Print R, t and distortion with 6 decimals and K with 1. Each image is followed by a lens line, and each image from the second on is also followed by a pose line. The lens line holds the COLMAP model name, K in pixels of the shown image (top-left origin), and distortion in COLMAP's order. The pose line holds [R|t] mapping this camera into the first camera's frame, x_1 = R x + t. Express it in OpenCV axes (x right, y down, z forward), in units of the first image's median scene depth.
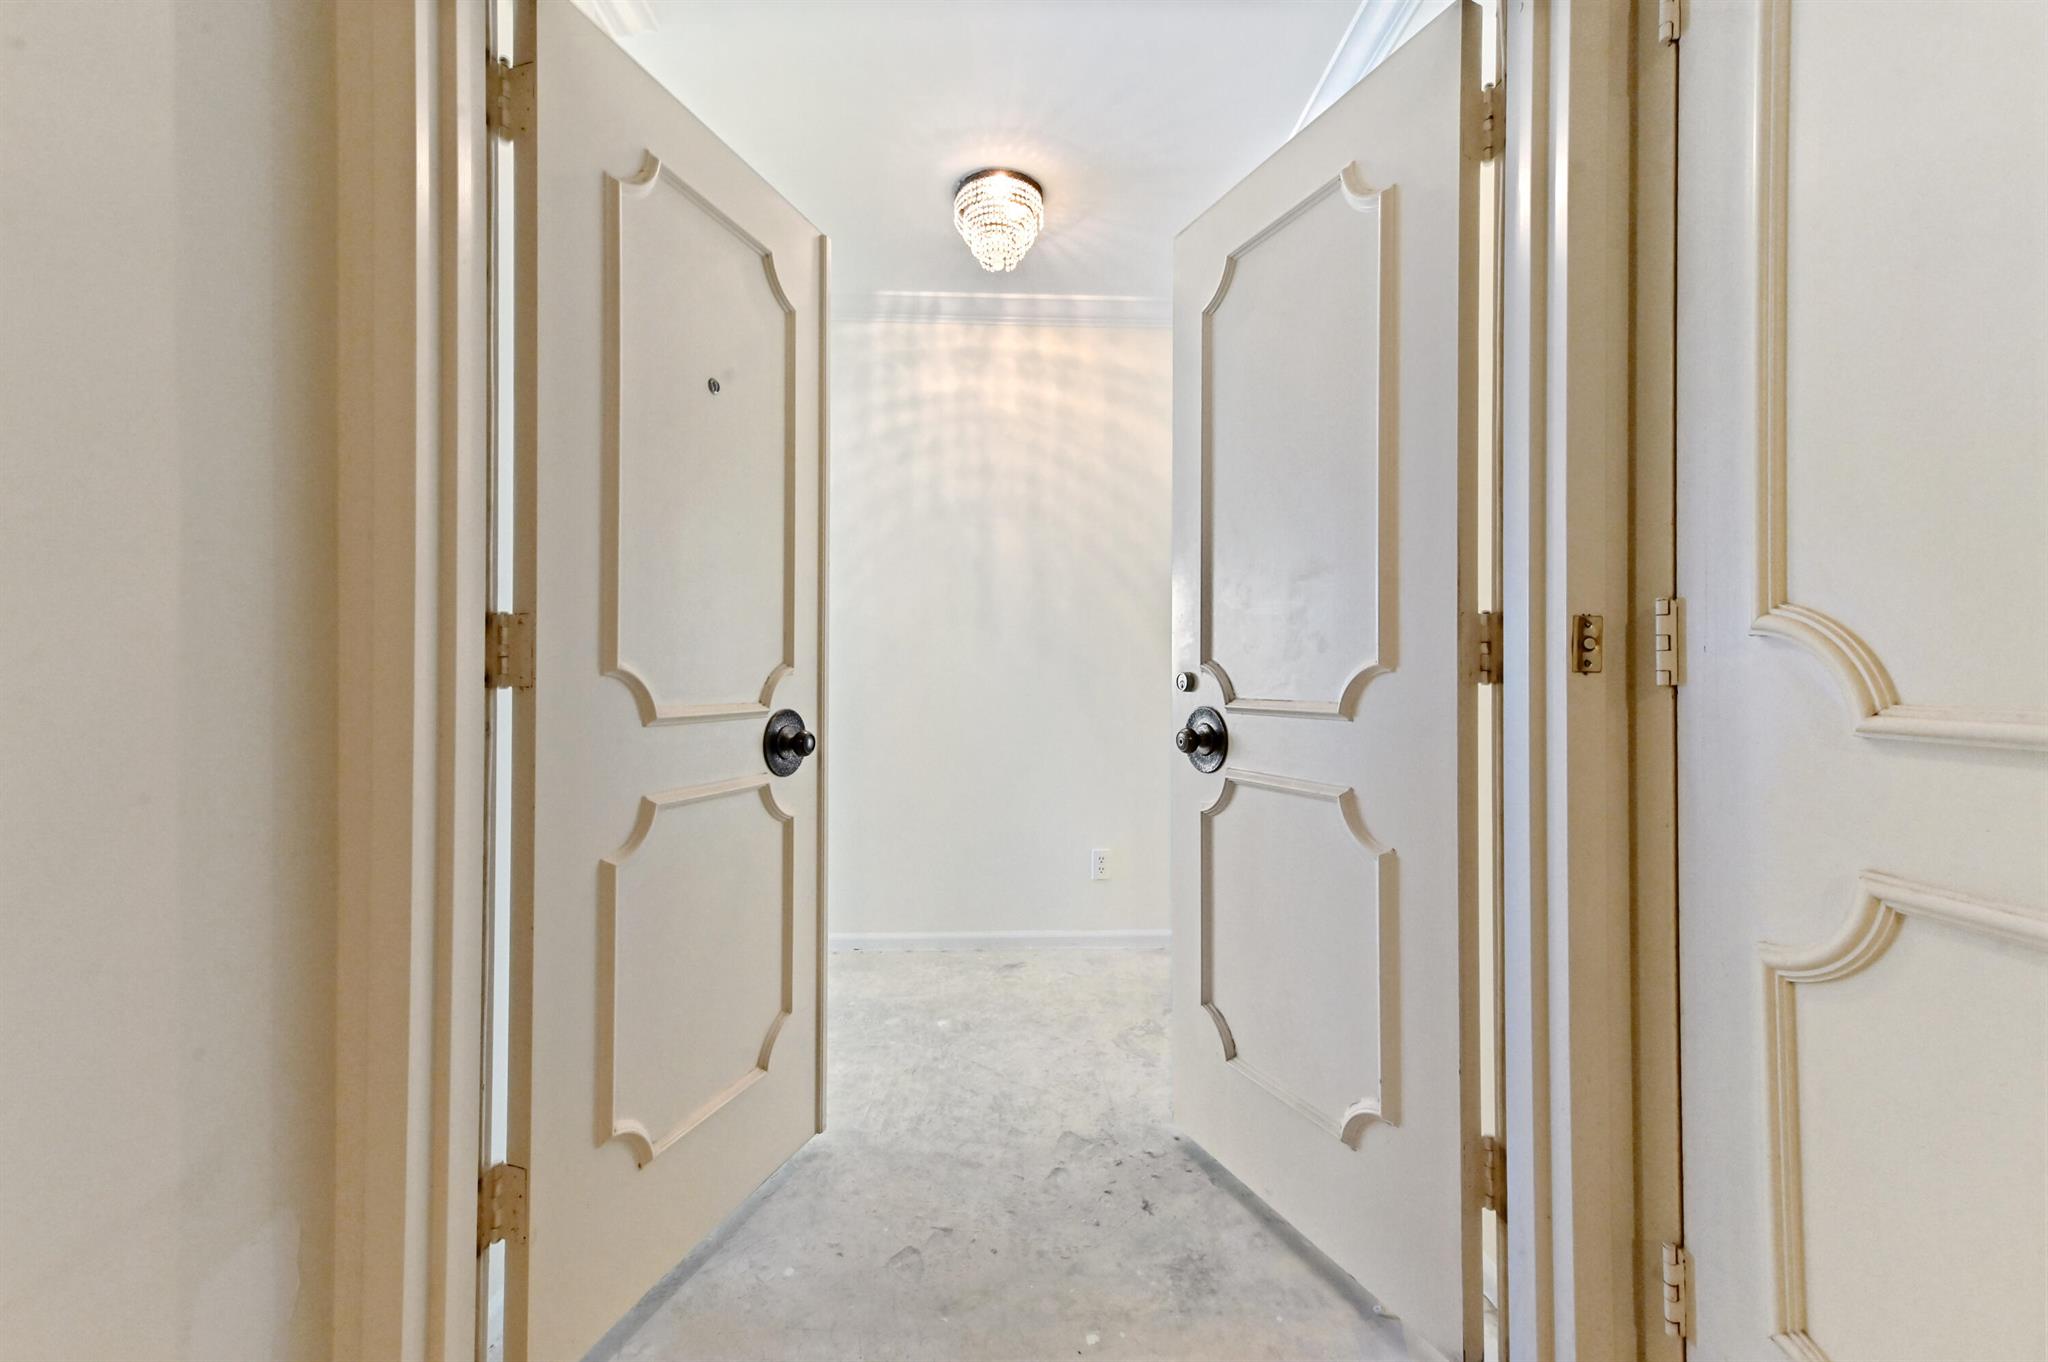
lens RADIAL K [[796.4, 0, 1024.0], [0, 796.4, 673.5], [0, 0, 1]] dist [0.012581, 0.000357]
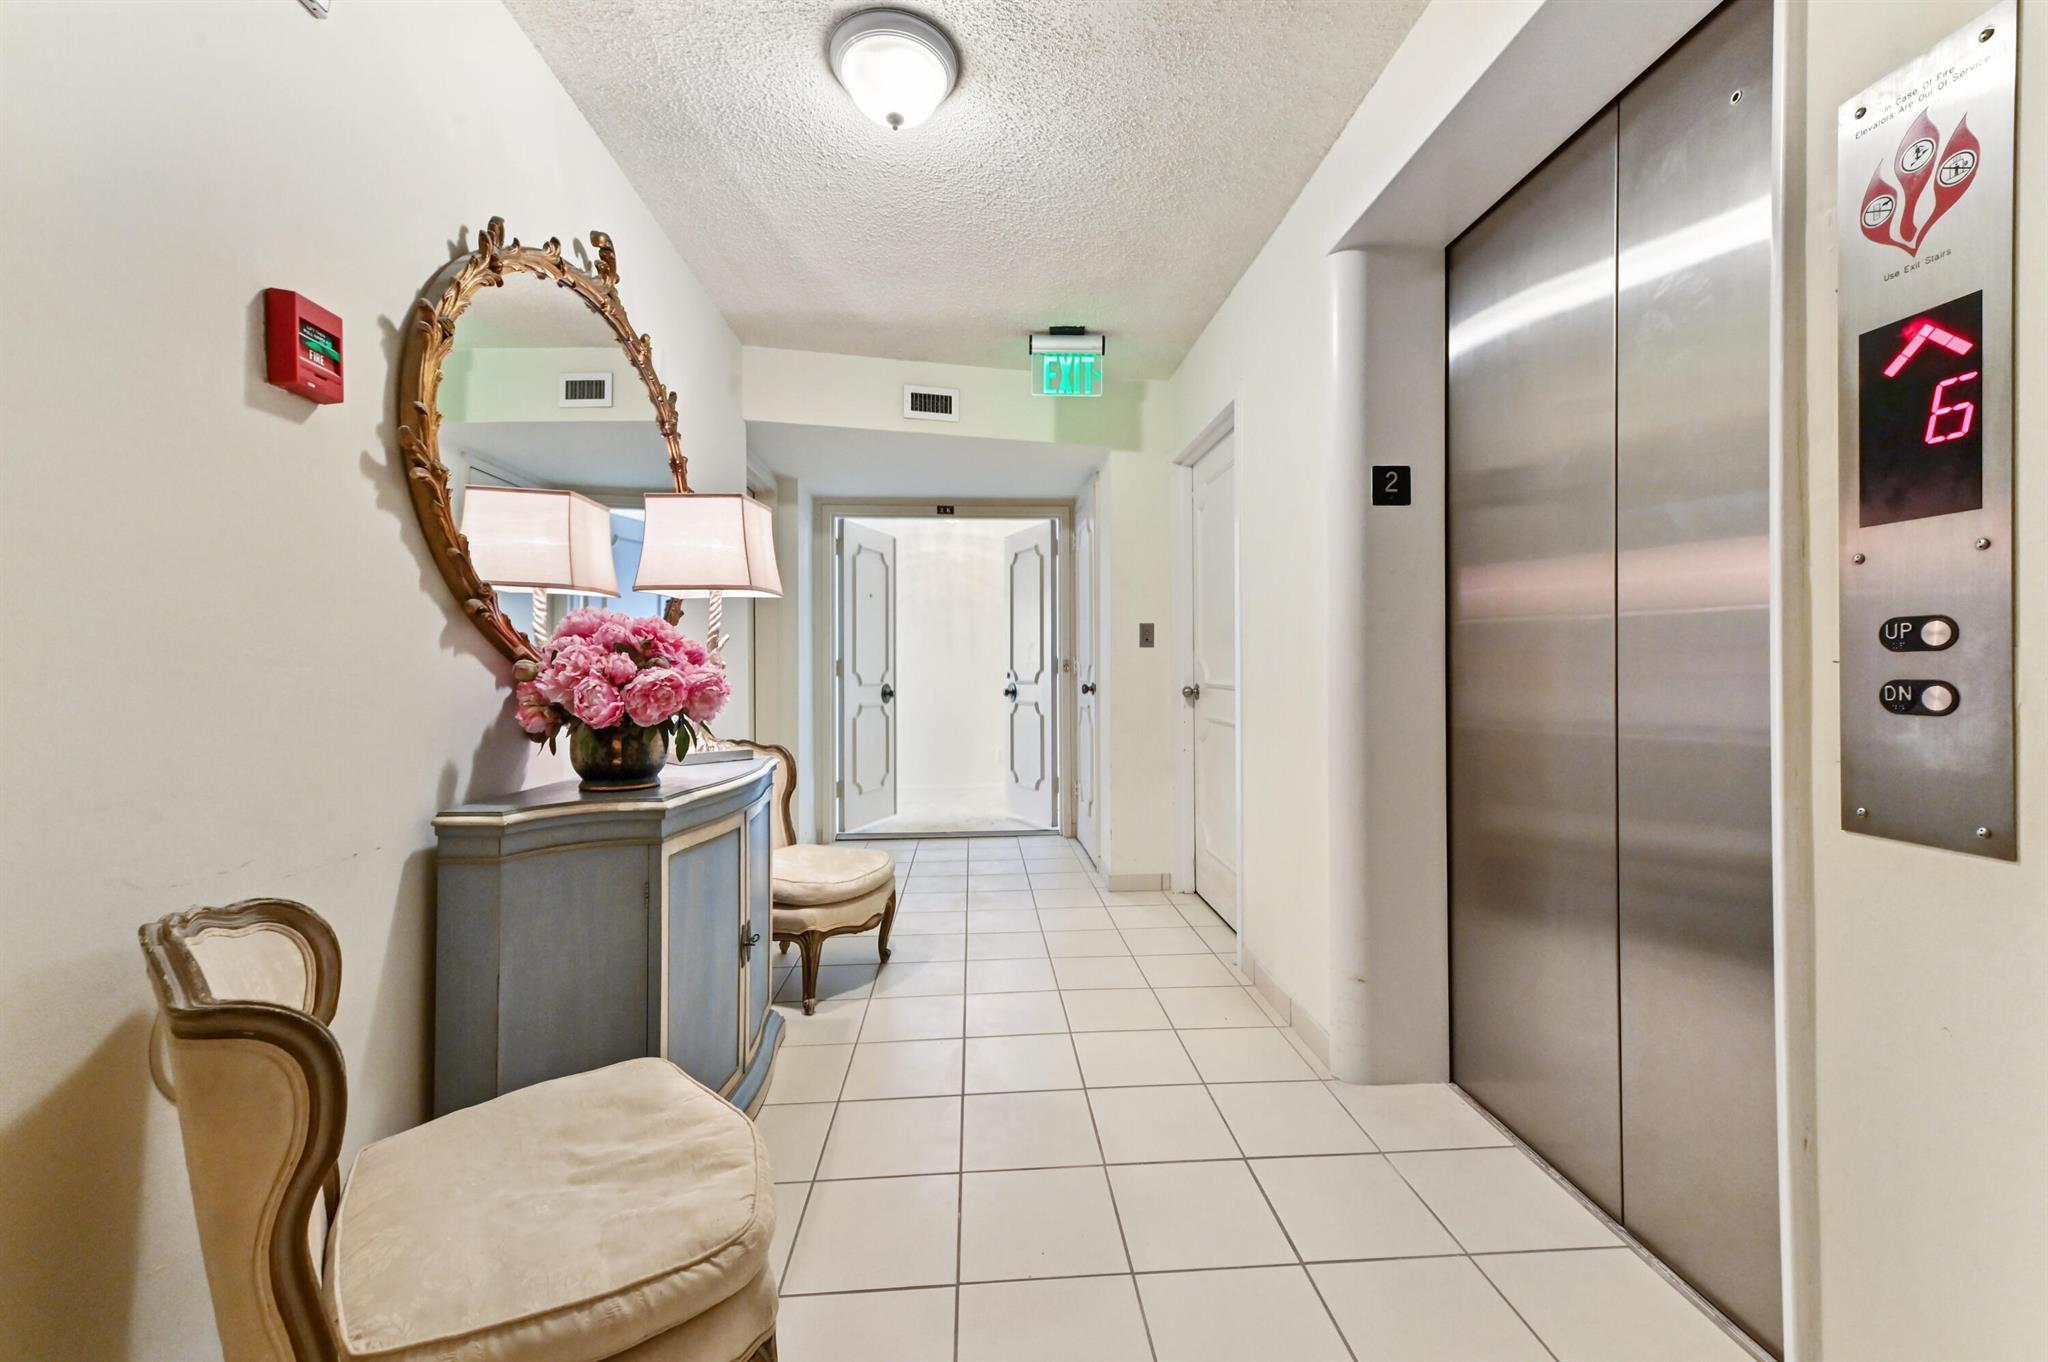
lens RADIAL K [[796.4, 0, 1026.3], [0, 796.4, 676.5], [0, 0, 1]] dist [0.012581, 0.000357]
pose [[0.999542, -0.005229, 0.029793, 0.195579], [0.005291, 0.999984, -0.002001, 0.024308], [-0.029782, 0.002158, 0.999554, -2.423083]]
